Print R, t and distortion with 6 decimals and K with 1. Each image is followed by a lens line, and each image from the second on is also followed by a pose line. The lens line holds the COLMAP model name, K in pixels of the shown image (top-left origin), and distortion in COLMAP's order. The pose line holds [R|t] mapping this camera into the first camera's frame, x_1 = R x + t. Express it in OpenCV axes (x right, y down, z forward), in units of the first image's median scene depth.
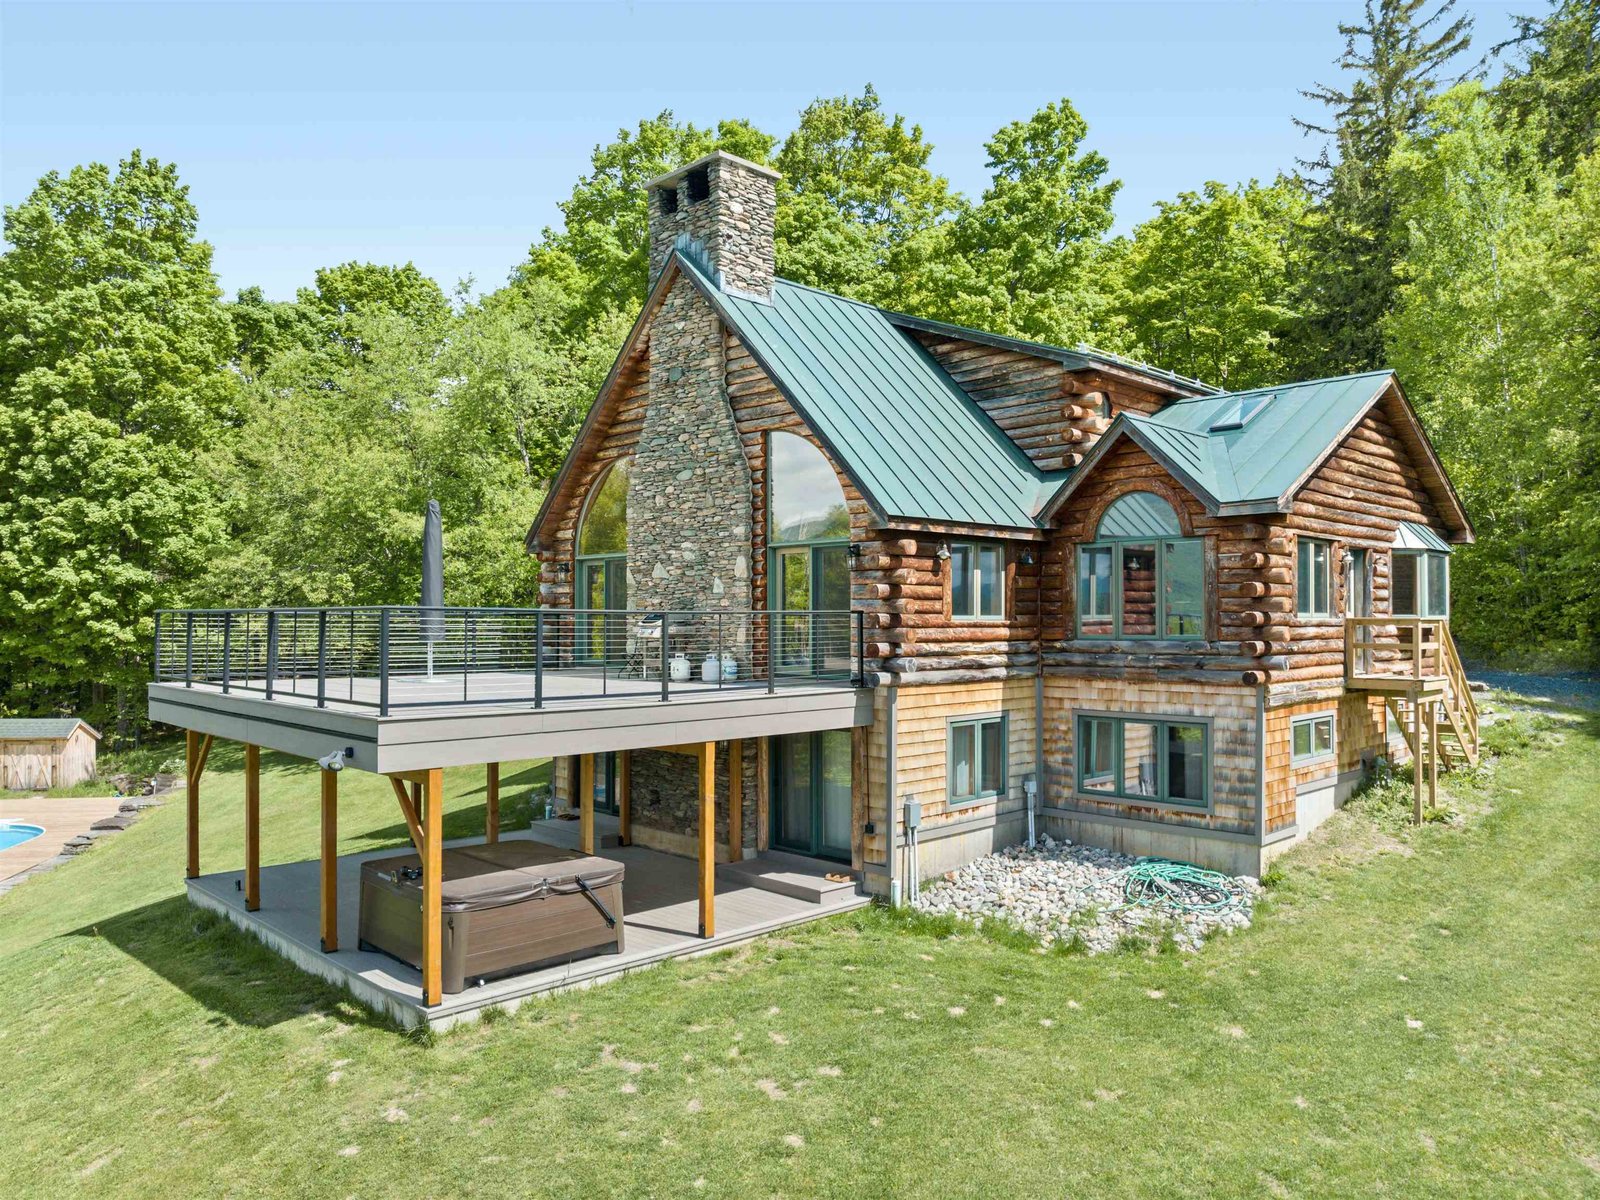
lens RADIAL K [[1116.6, 0, 843.8], [0, 1116.6, 618.2], [0, 0, 1]] dist [-0.041339, 0.000330]
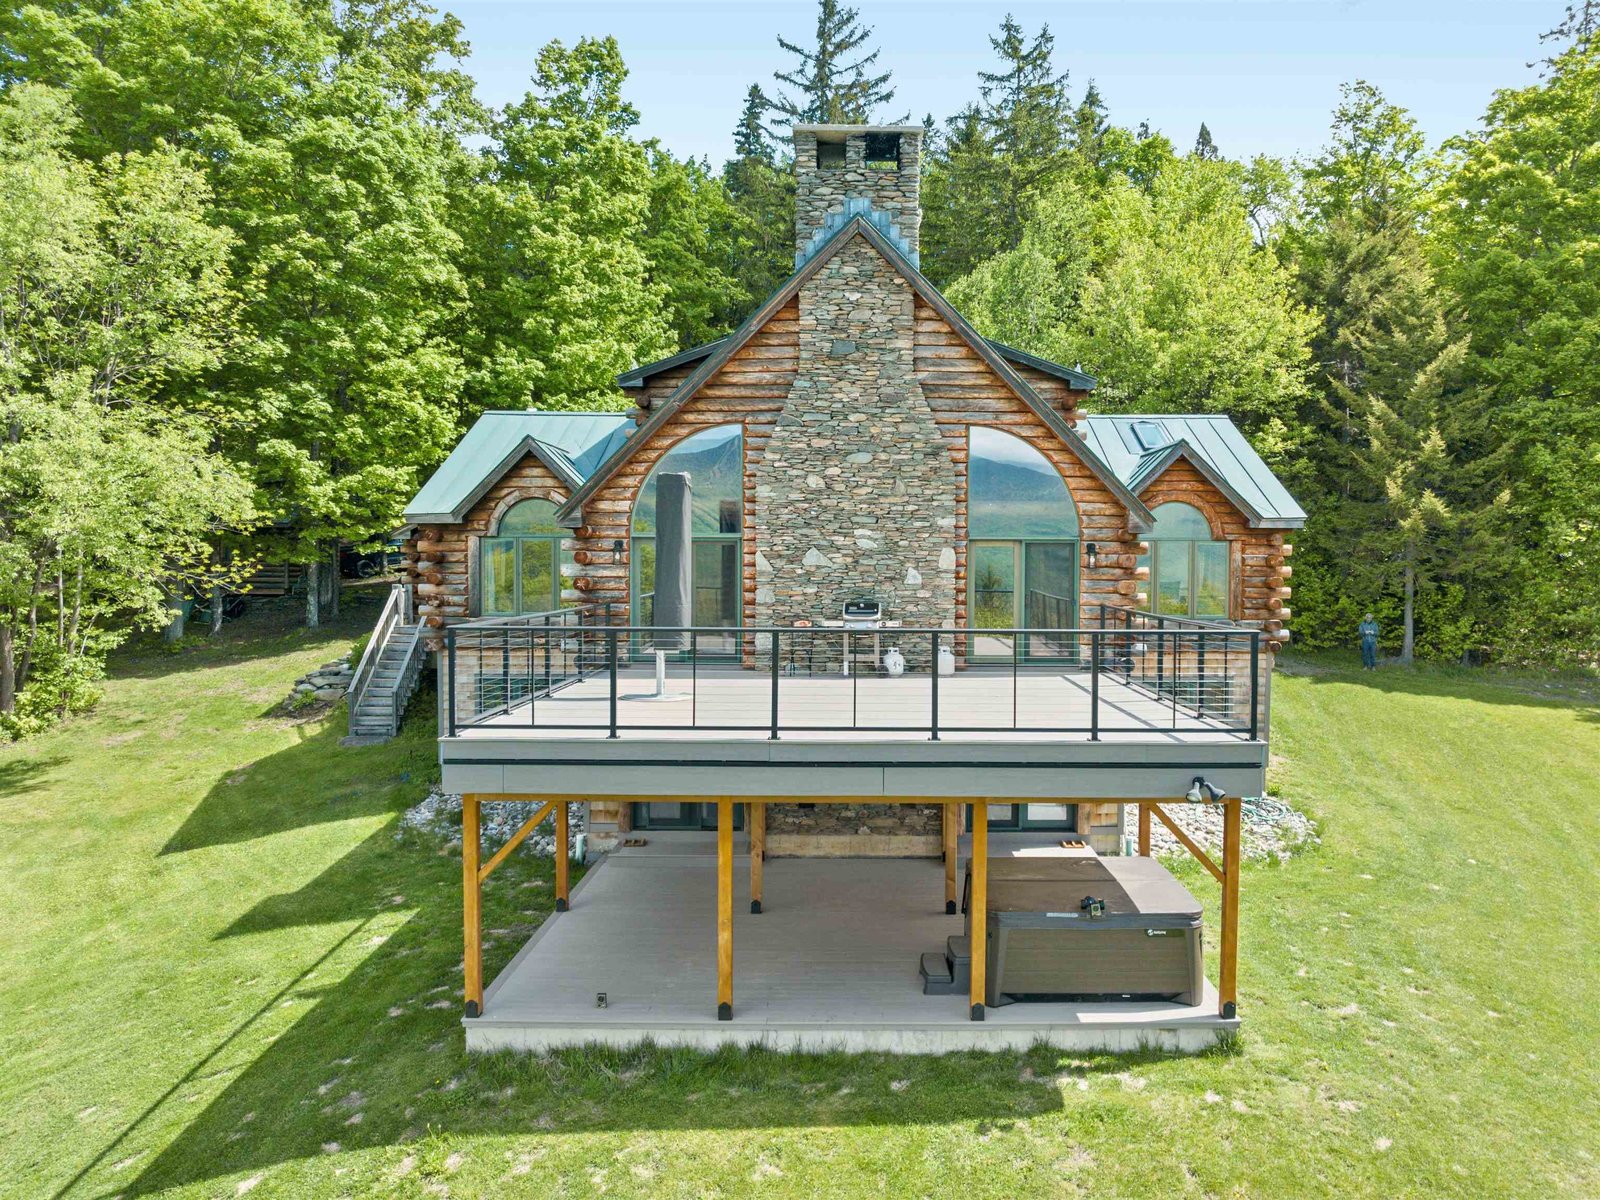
lens RADIAL K [[1116.6, 0, 840.5], [0, 1116.6, 621.1], [0, 0, 1]] dist [-0.041339, 0.000330]
pose [[0.717763, -0.035364, 0.695389, -0.839093], [-0.007494, 0.998259, 0.058501, -0.046485], [-0.696248, -0.047201, 0.716248, 0.335278]]
